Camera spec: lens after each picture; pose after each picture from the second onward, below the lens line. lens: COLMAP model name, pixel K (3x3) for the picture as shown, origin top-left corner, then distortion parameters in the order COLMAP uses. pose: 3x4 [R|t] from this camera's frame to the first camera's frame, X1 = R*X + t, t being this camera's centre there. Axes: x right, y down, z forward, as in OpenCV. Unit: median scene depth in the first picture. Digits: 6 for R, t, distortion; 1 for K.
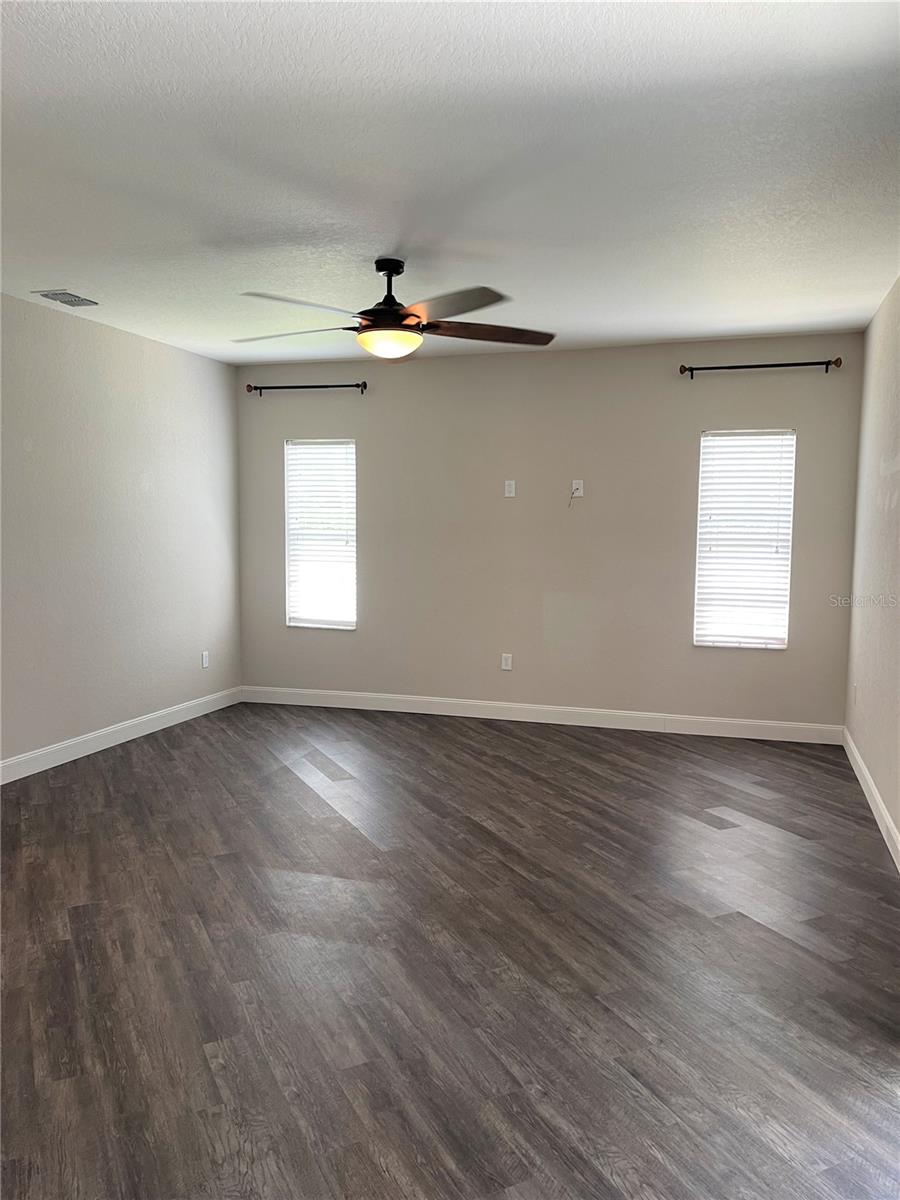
lens RADIAL K [[910.2, 0, 447.0], [0, 910.2, 594.5], [0, 0, 1]] dist [0.076253, -0.088138]
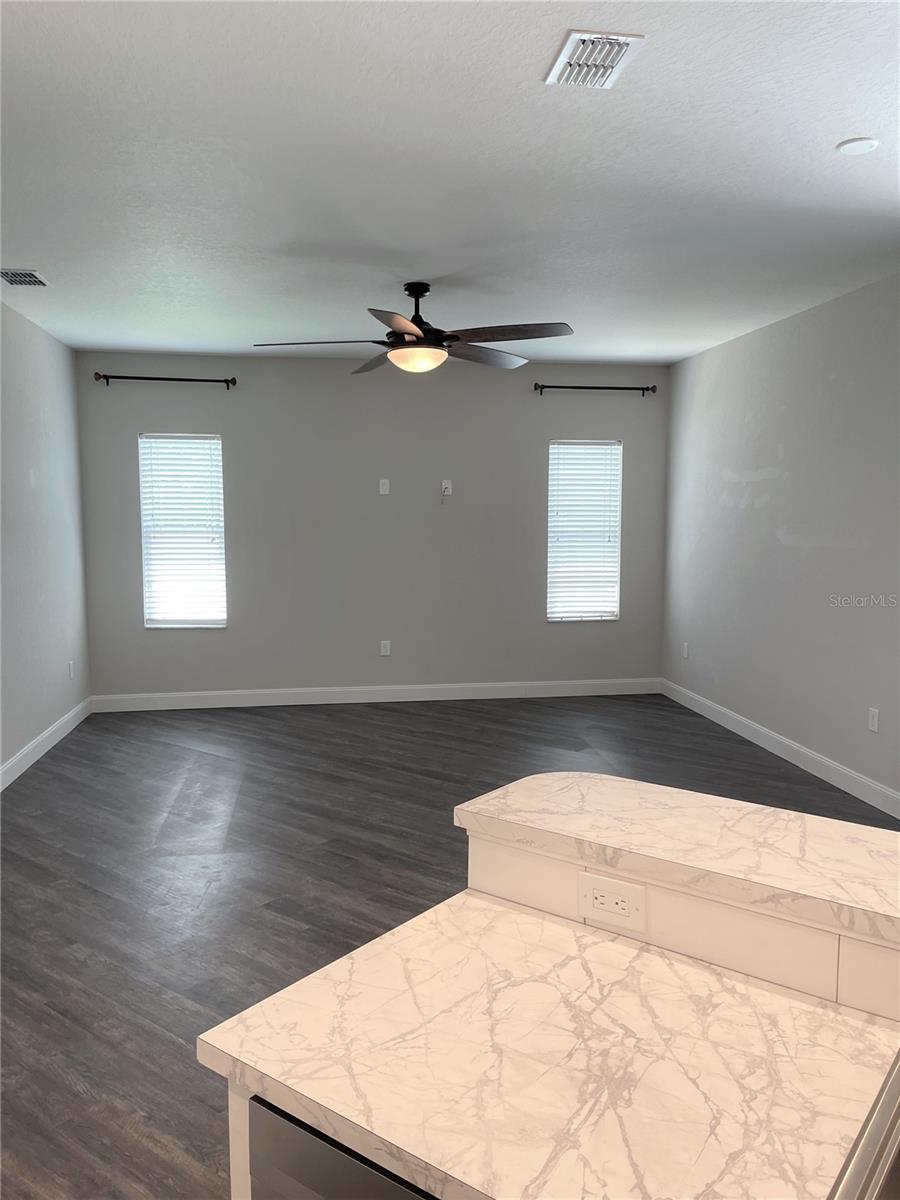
lens RADIAL K [[910.2, 0, 449.2], [0, 910.2, 601.1], [0, 0, 1]] dist [0.076253, -0.088138]
pose [[0.898526, -0.050004, 0.436062, -0.313546], [0.041026, 0.998708, 0.029989, -0.010056], [-0.436998, -0.009056, 0.899417, -0.002262]]
